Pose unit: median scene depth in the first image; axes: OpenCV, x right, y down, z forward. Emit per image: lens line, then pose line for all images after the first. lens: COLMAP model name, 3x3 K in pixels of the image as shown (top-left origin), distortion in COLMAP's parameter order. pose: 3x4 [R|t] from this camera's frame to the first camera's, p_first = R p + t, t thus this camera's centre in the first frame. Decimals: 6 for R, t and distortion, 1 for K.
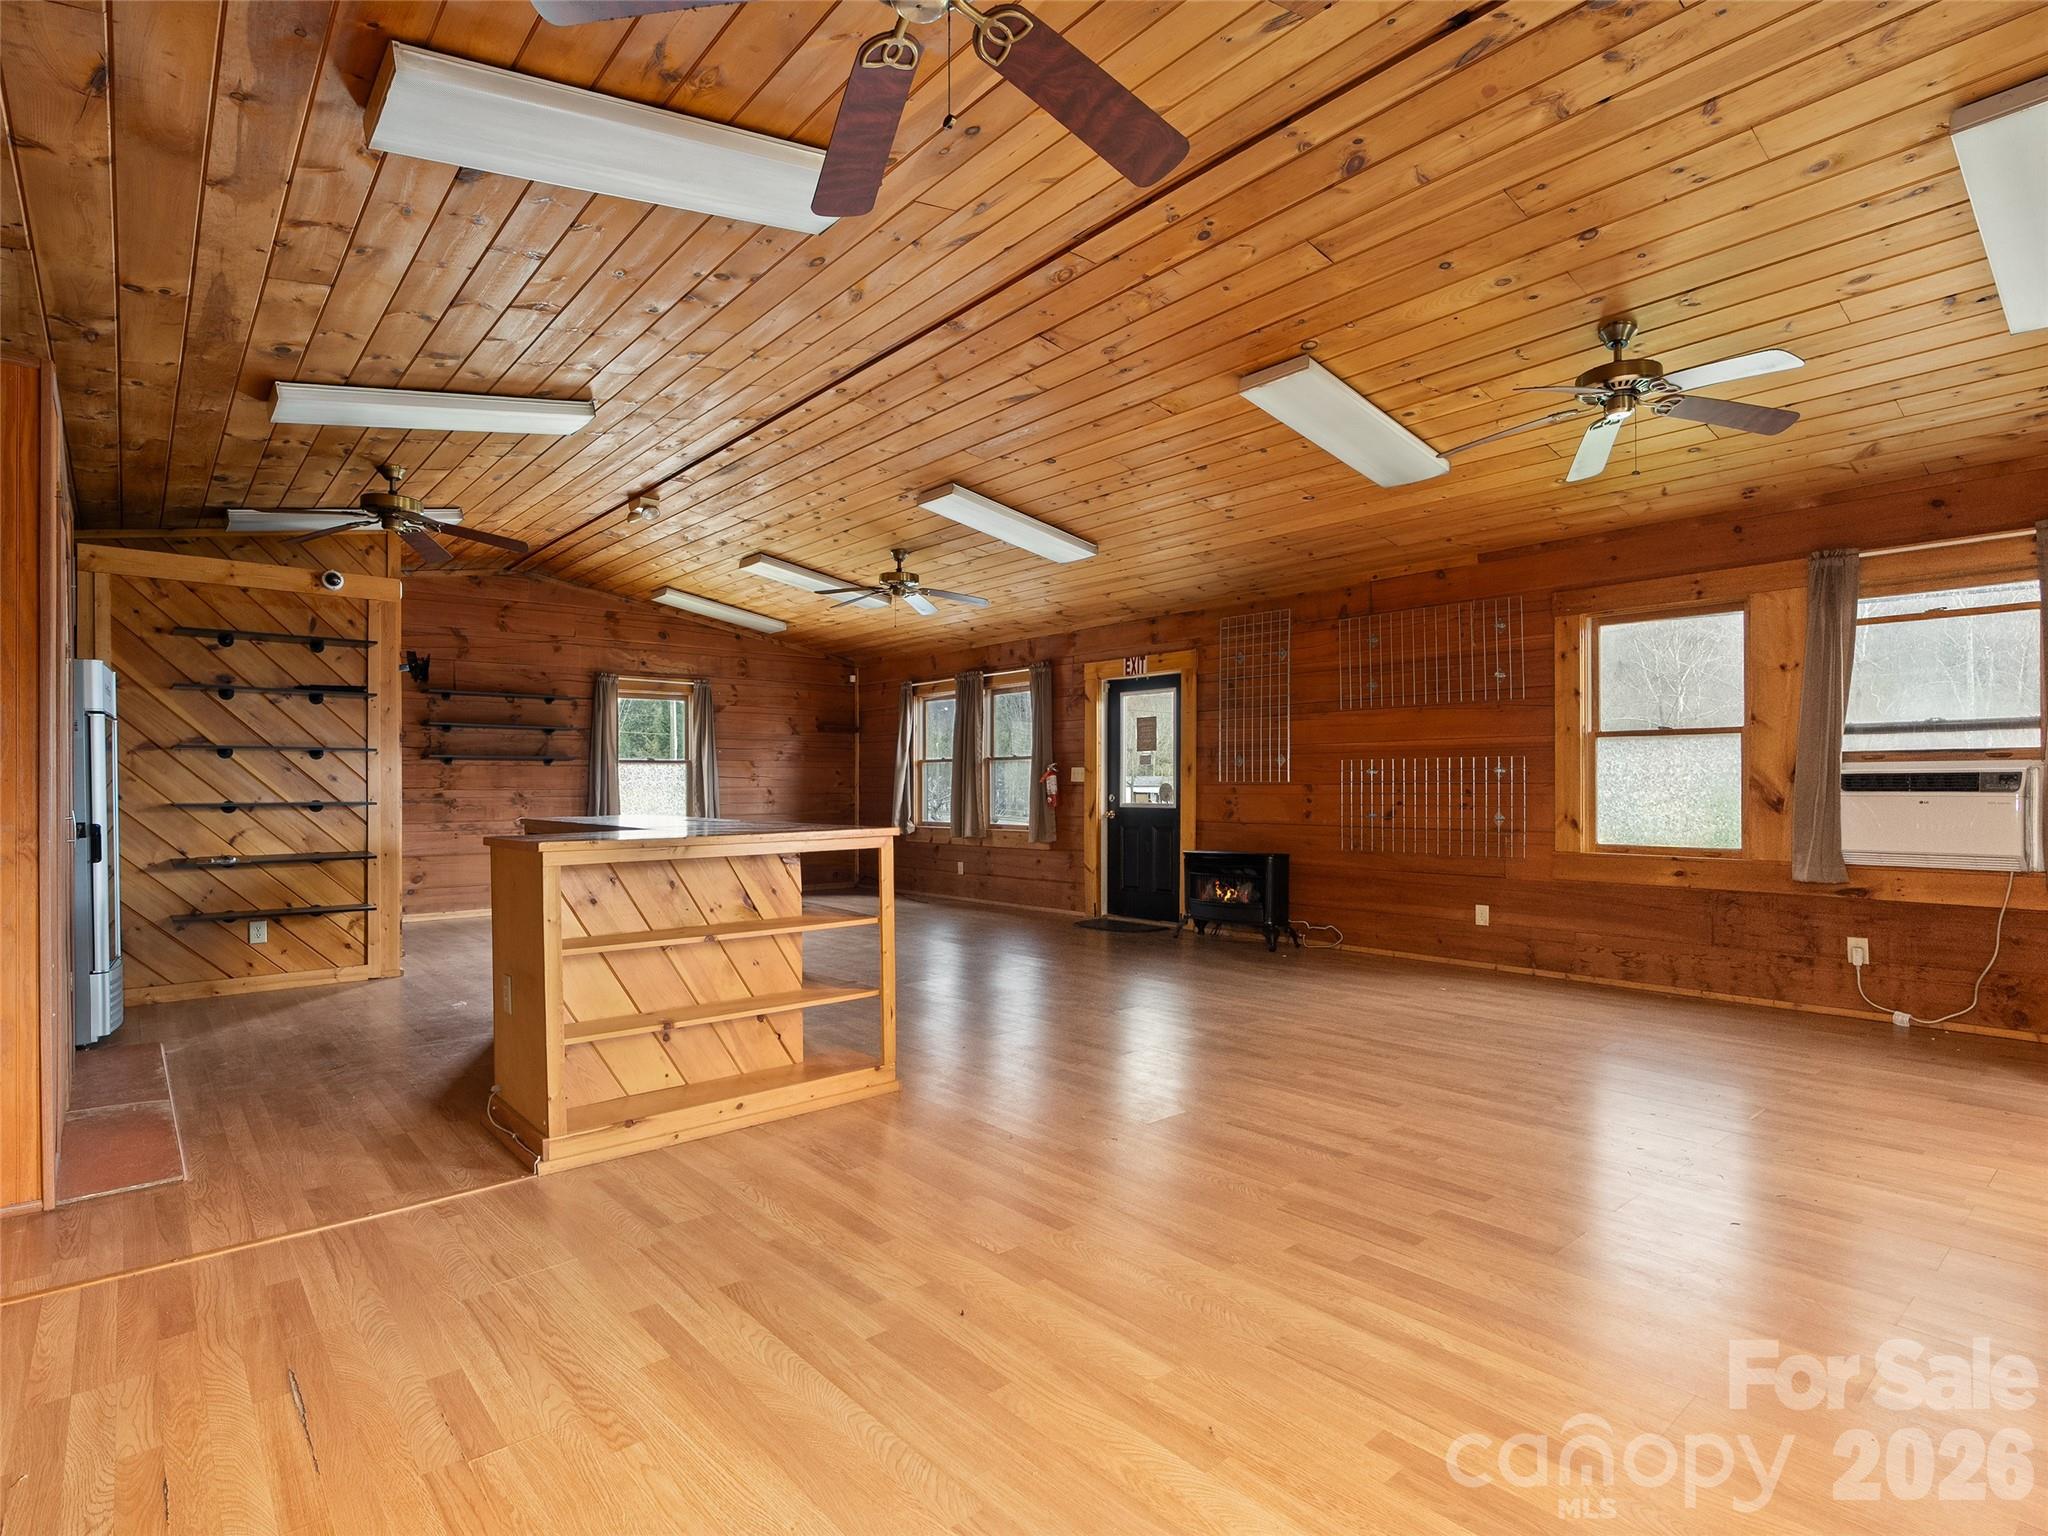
lens RADIAL K [[1043.6, 0, 1029.1], [0, 1043.6, 779.0], [0, 0, 1]] dist [-0.014636, 0.005215]
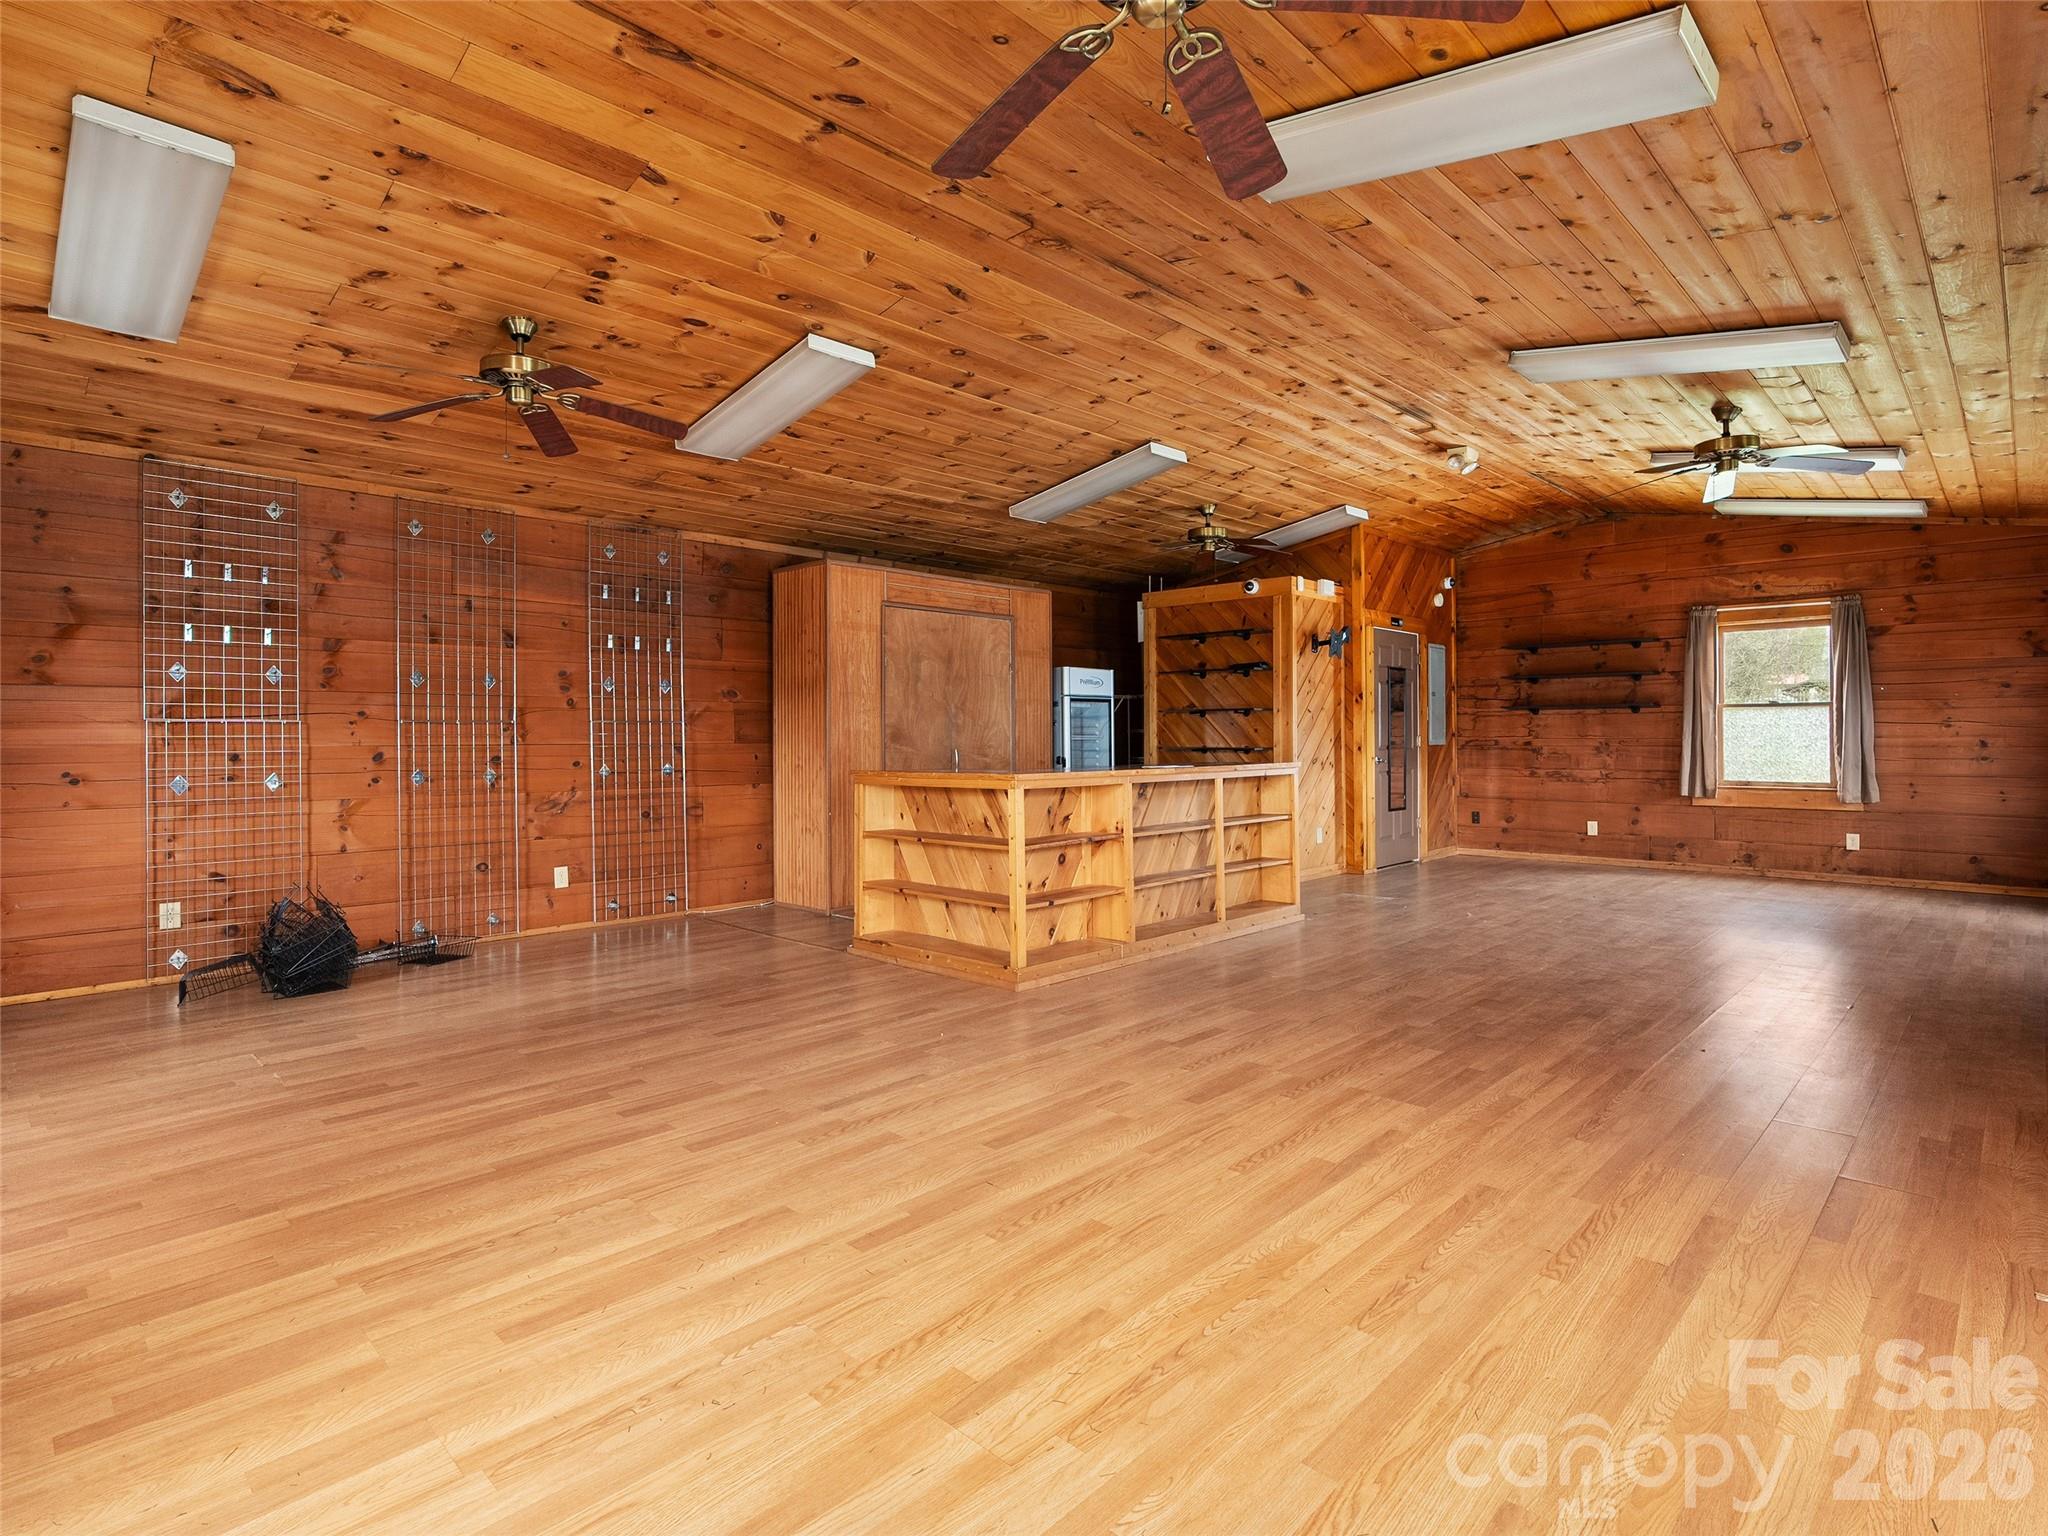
lens RADIAL K [[1043.6, 0, 1018.9], [0, 1043.6, 754.3], [0, 0, 1]] dist [-0.014636, 0.005215]
pose [[0.086474, 0.021654, -0.996019, 0.464604], [0.009094, 0.999705, 0.022524, -0.002070], [0.996213, -0.011005, 0.086252, 0.387542]]
